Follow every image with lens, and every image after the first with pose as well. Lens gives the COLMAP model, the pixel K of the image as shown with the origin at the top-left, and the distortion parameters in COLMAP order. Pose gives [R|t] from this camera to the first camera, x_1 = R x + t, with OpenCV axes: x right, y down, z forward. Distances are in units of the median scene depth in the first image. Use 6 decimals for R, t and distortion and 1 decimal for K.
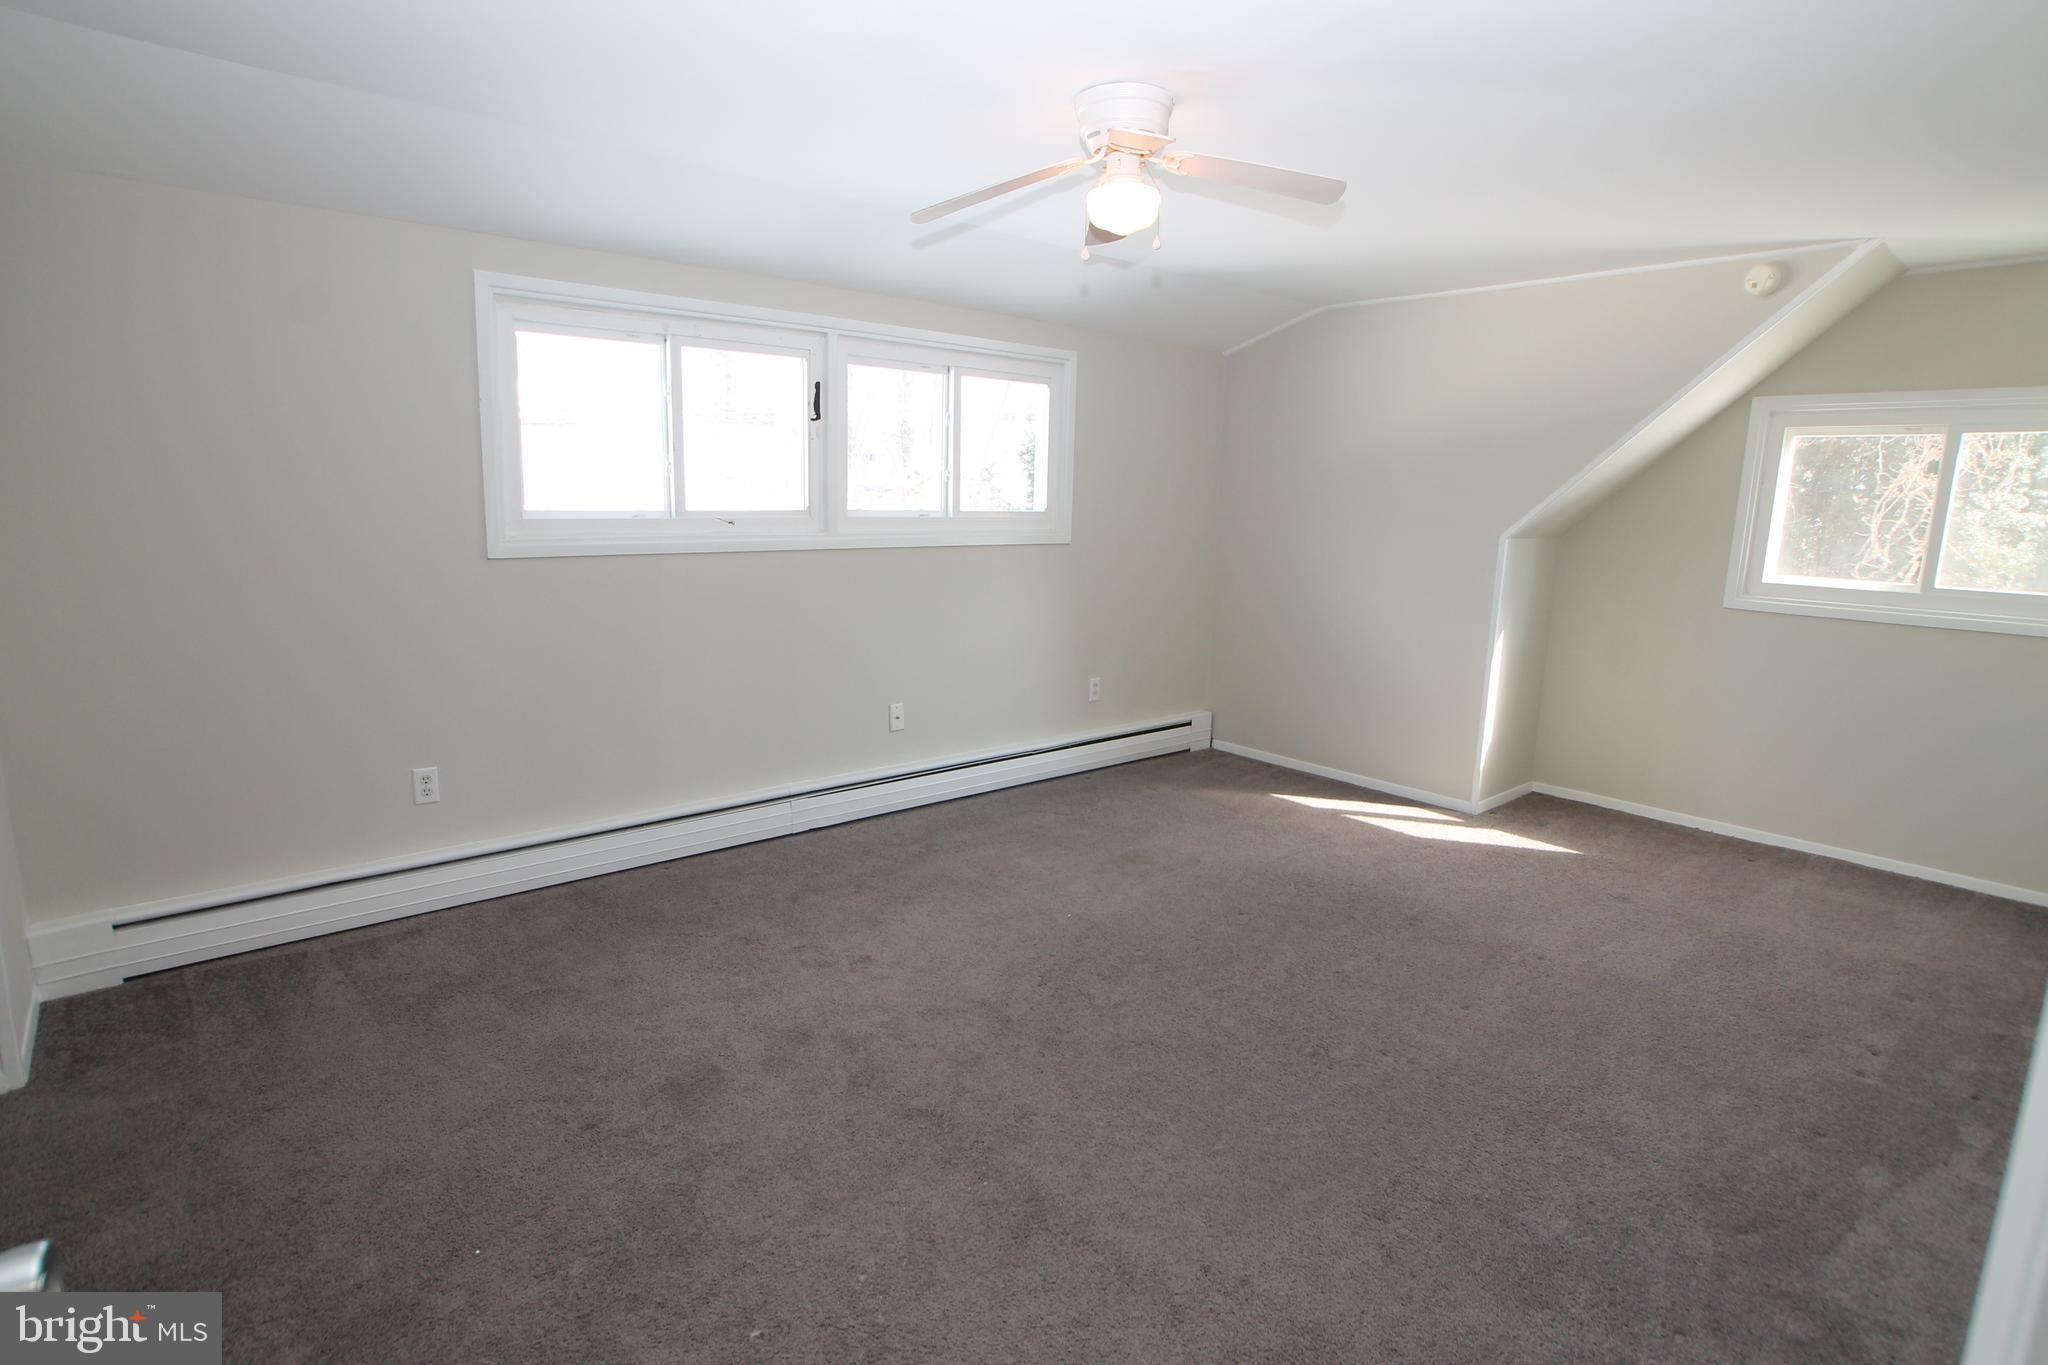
lens RADIAL K [[1042.5, 0, 1031.1], [0, 1042.5, 691.5], [0, 0, 1]] dist [-0.071030, 0.032329]
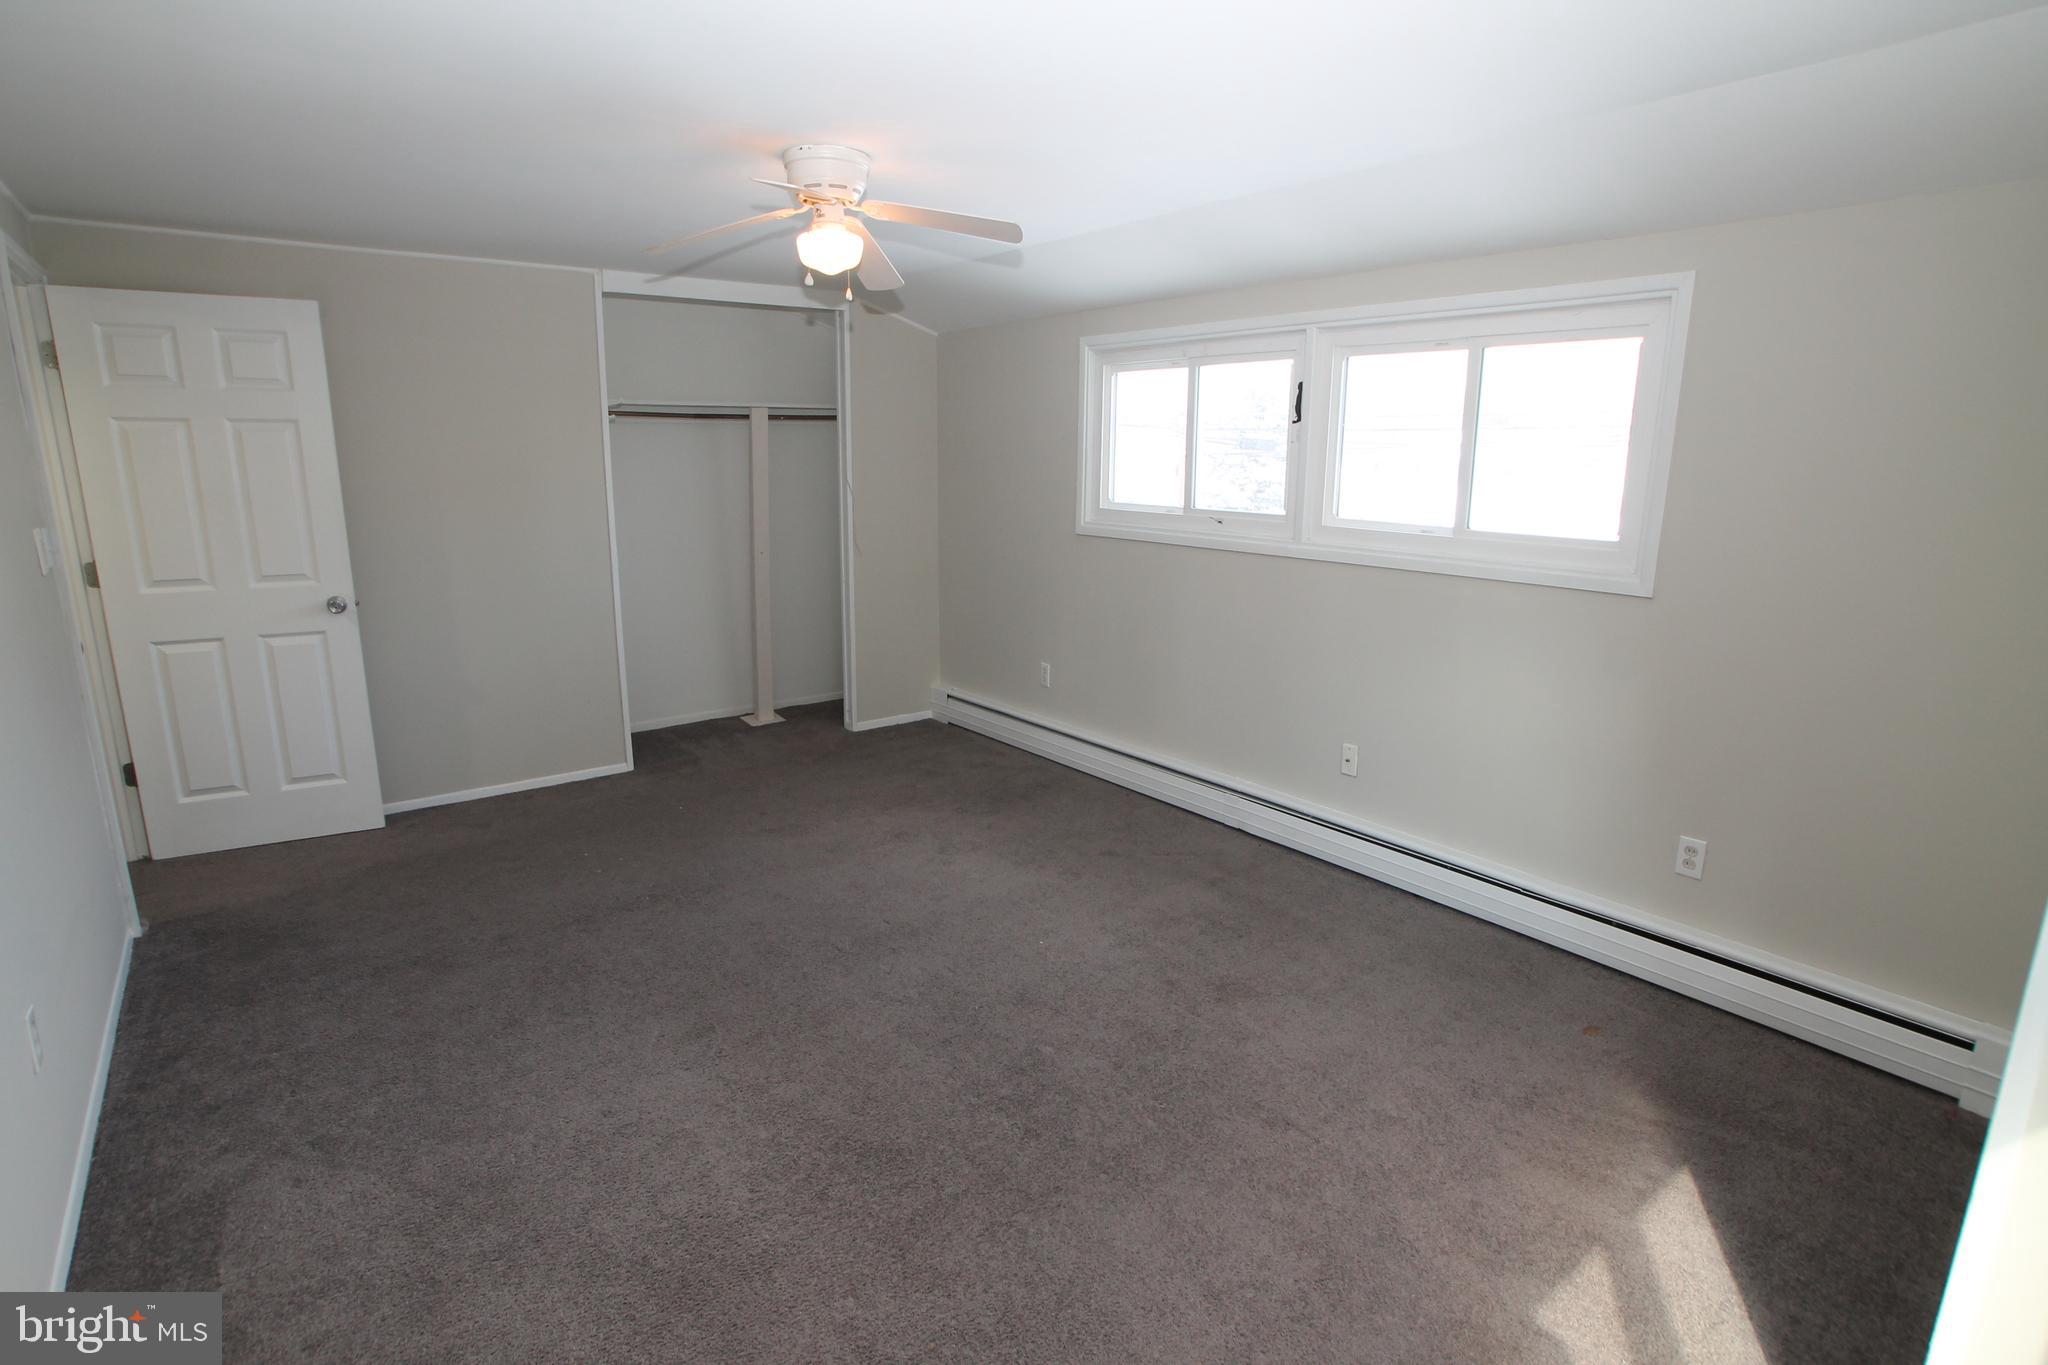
lens RADIAL K [[1042.5, 0, 1031.1], [0, 1042.5, 691.5], [0, 0, 1]] dist [-0.071030, 0.032329]
pose [[-0.065113, 0.204376, -0.976725, 0.772118], [-0.195765, 0.957165, 0.213334, -0.173718], [0.978487, 0.205099, -0.022314, 0.805208]]
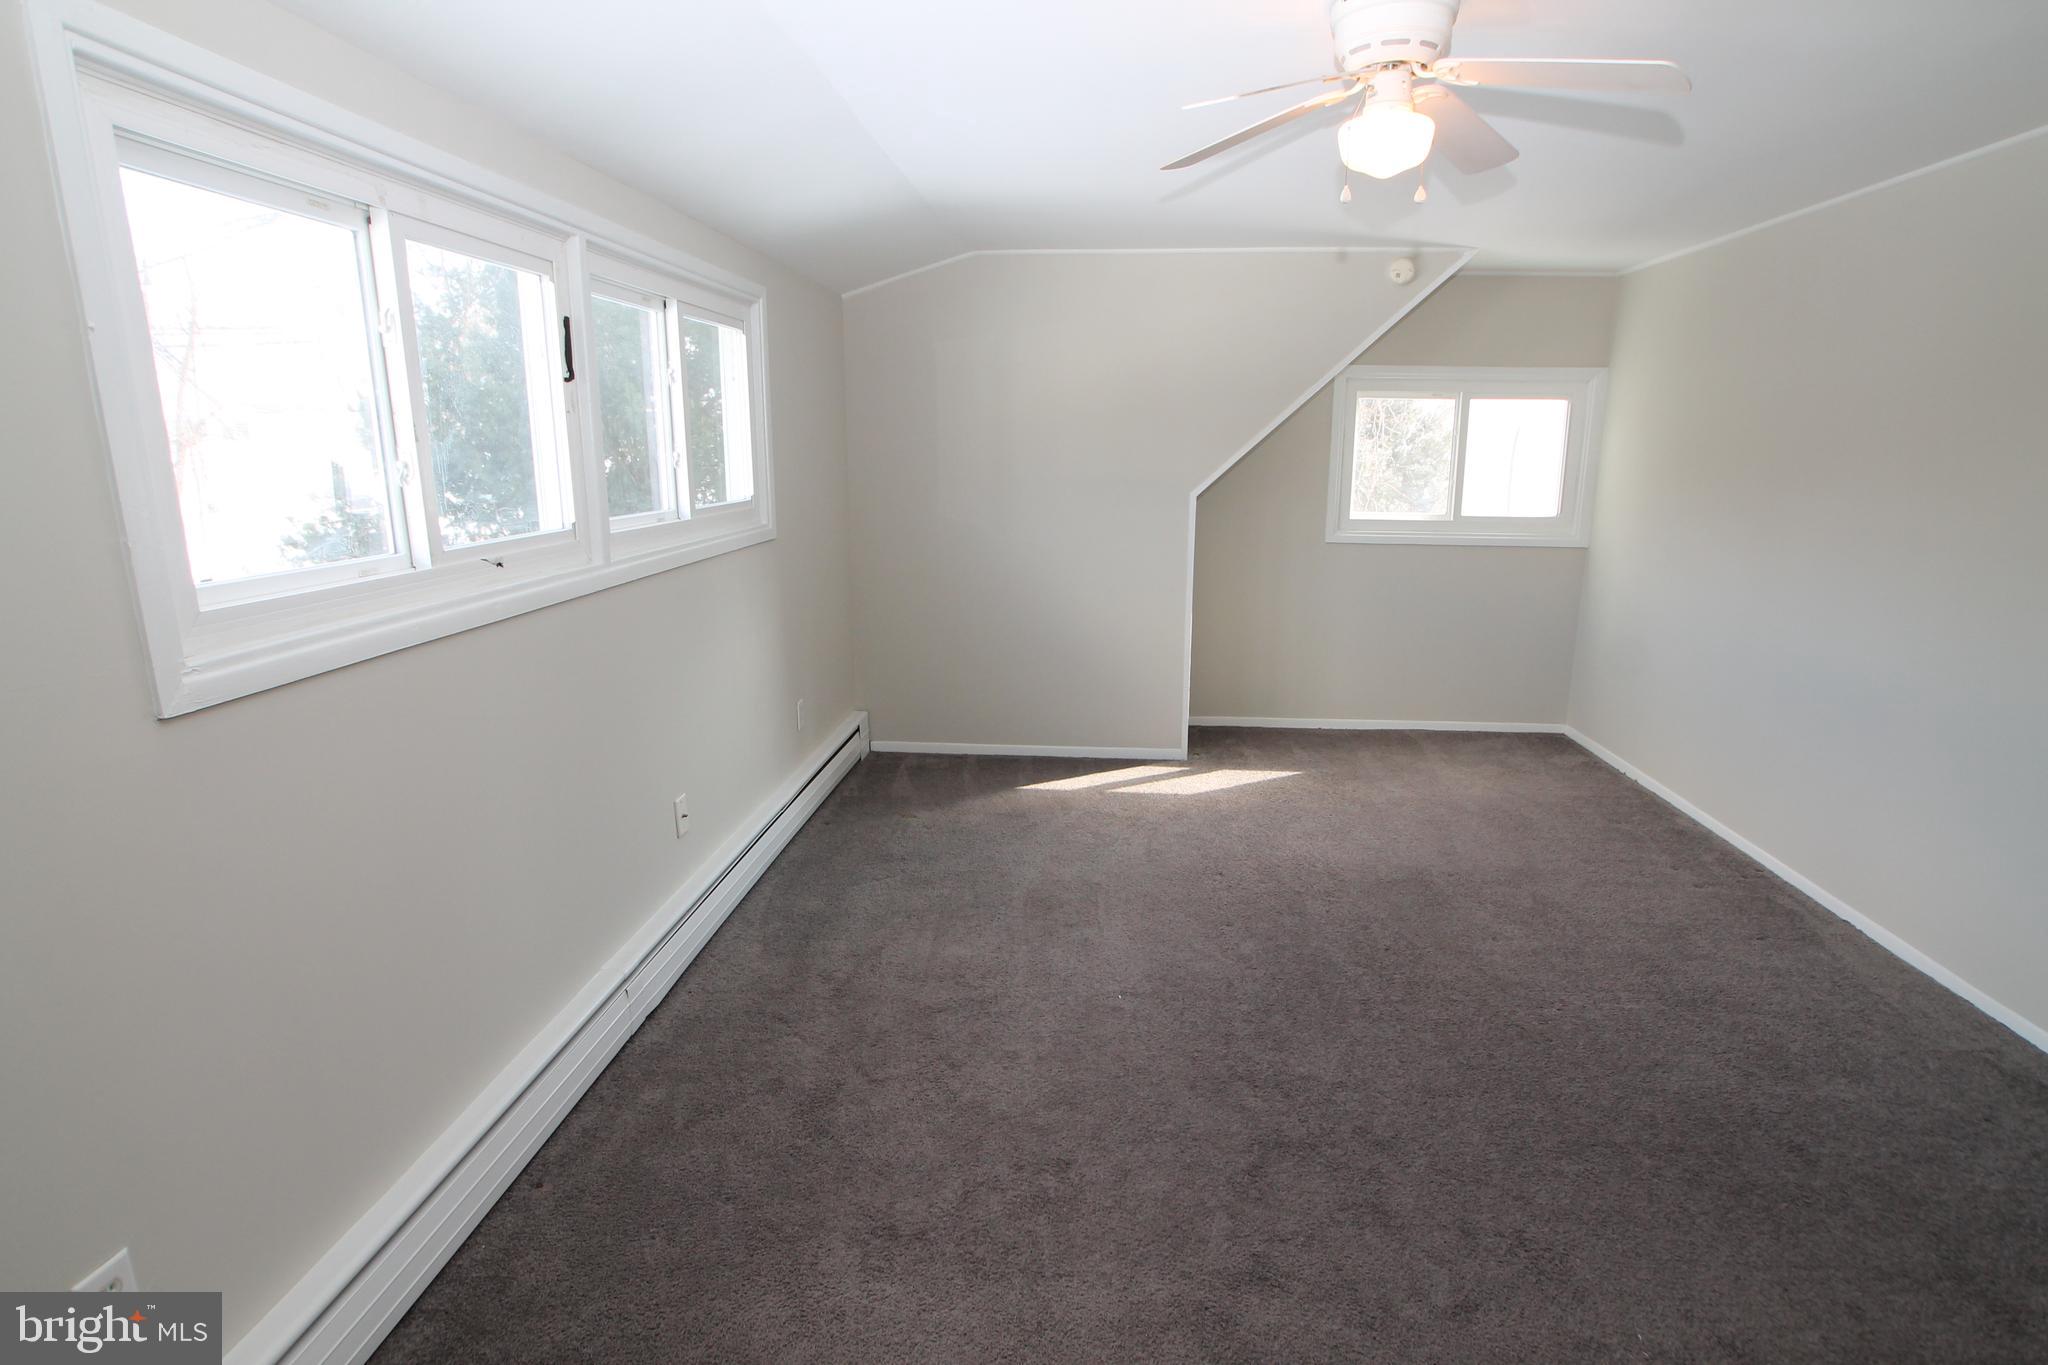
lens RADIAL K [[1042.5, 0, 1031.1], [0, 1042.5, 691.5], [0, 0, 1]] dist [-0.071030, 0.032329]
pose [[0.720590, -0.186821, 0.667719, -0.435014], [0.148272, 0.982259, 0.114813, -0.108014], [-0.677322, 0.016271, 0.735507, 0.362889]]
